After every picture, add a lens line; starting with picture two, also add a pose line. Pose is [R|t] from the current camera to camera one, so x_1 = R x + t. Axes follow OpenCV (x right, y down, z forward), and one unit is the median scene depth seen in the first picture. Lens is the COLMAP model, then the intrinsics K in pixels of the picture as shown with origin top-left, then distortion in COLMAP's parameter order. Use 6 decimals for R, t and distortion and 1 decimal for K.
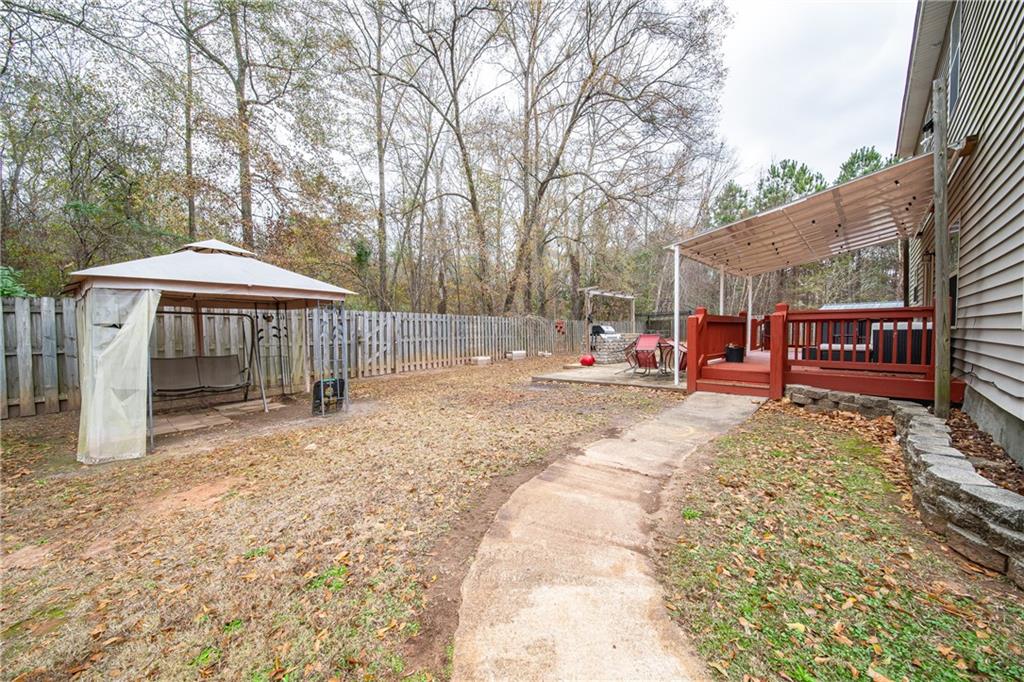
lens RADIAL K [[355.2, 0, 509.6], [0, 355.2, 342.5], [0, 0, 1]] dist [-0.001566, -0.001831]
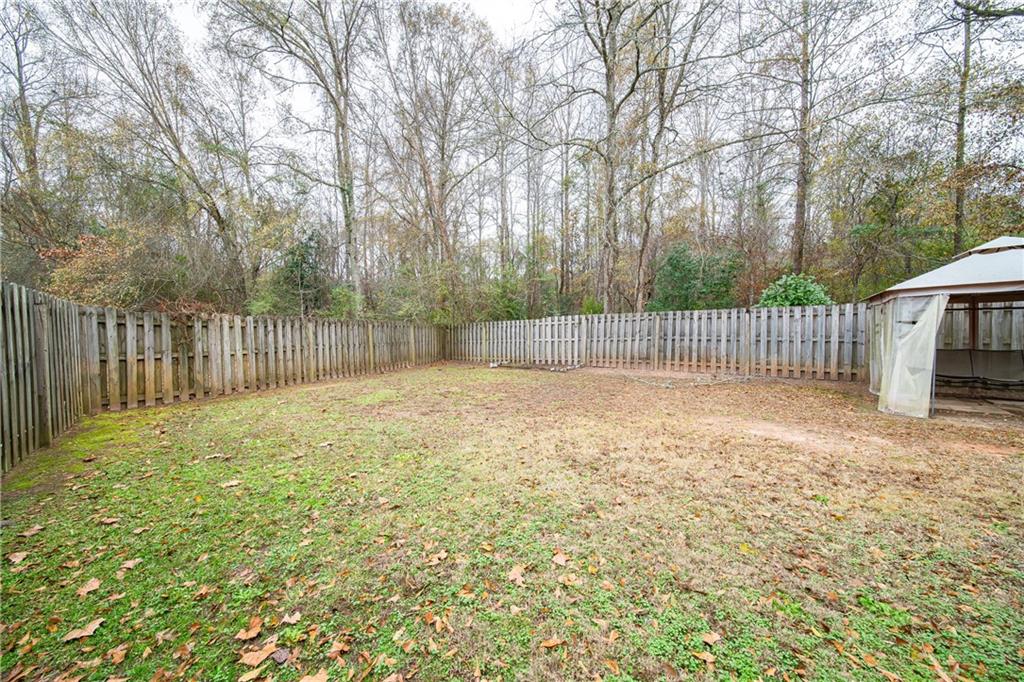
lens RADIAL K [[355.2, 0, 509.6], [0, 355.2, 342.5], [0, 0, 1]] dist [-0.001566, -0.001831]
pose [[-0.034642, 0.043570, -0.998450, 0.220894], [-0.028044, 0.998613, 0.044550, 0.009220], [0.999006, 0.029544, -0.033372, -0.344183]]
